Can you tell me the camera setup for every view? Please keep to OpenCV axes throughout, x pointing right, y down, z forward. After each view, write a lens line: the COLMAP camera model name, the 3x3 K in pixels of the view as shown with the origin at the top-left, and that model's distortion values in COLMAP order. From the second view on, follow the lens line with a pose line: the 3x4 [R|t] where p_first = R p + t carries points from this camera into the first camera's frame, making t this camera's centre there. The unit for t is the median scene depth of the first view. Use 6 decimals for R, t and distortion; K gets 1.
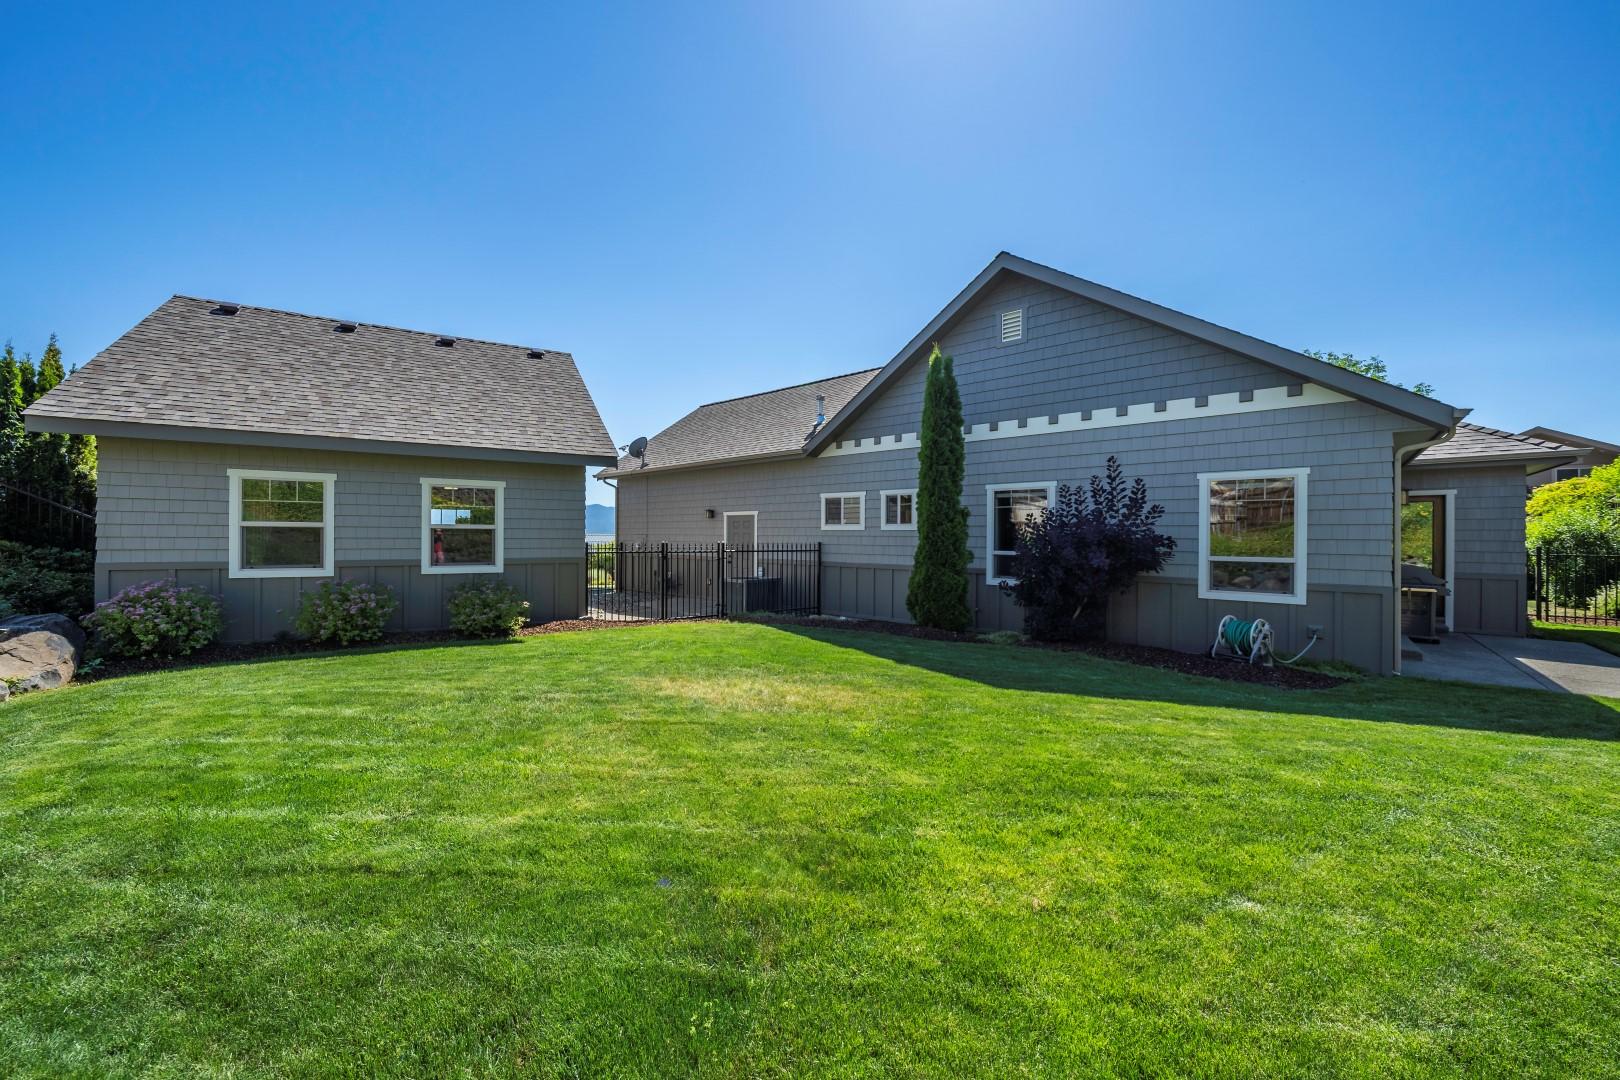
lens RADIAL K [[559.5, 0, 818.6], [0, 559.5, 541.6], [0, 0, 1]] dist [-0.001930, -0.000430]
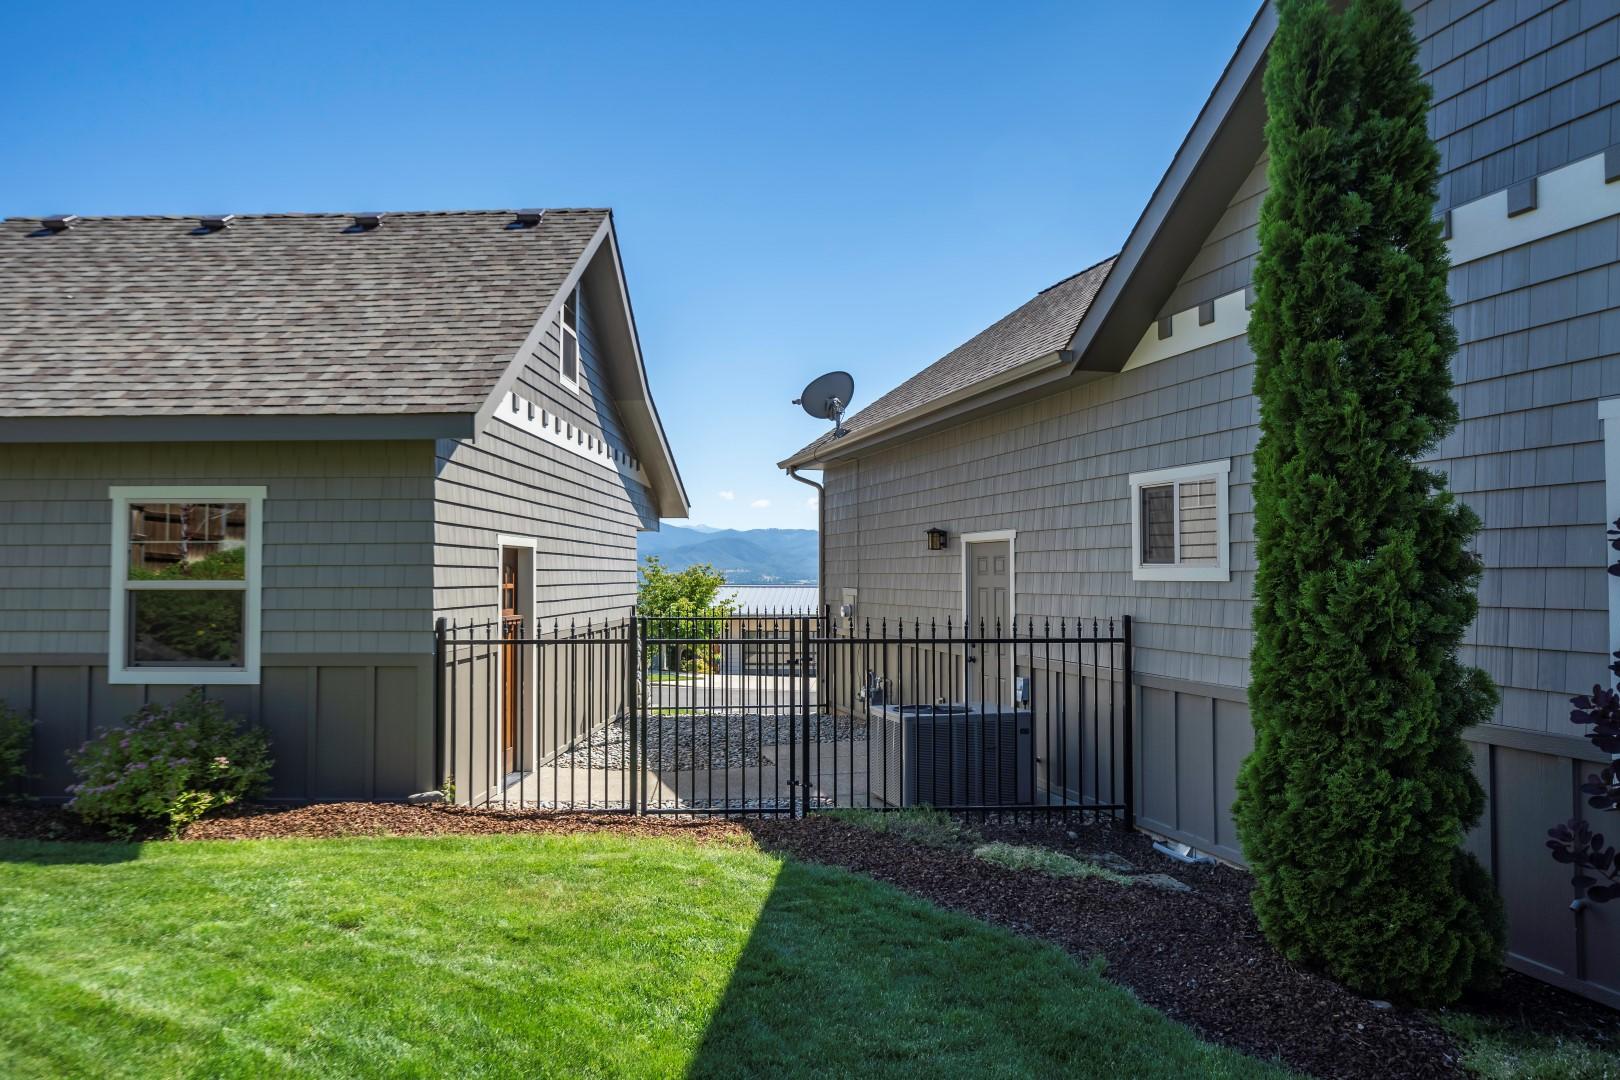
lens RADIAL K [[1388.5, 0, 810.7], [0, 1388.5, 548.5], [0, 0, 1]] dist [0.051518, -0.002871]
pose [[0.853988, -0.026729, -0.519606, 0.280913], [0.002324, 0.998866, -0.047563, -0.000142], [0.520288, 0.039411, 0.853081, 0.173094]]
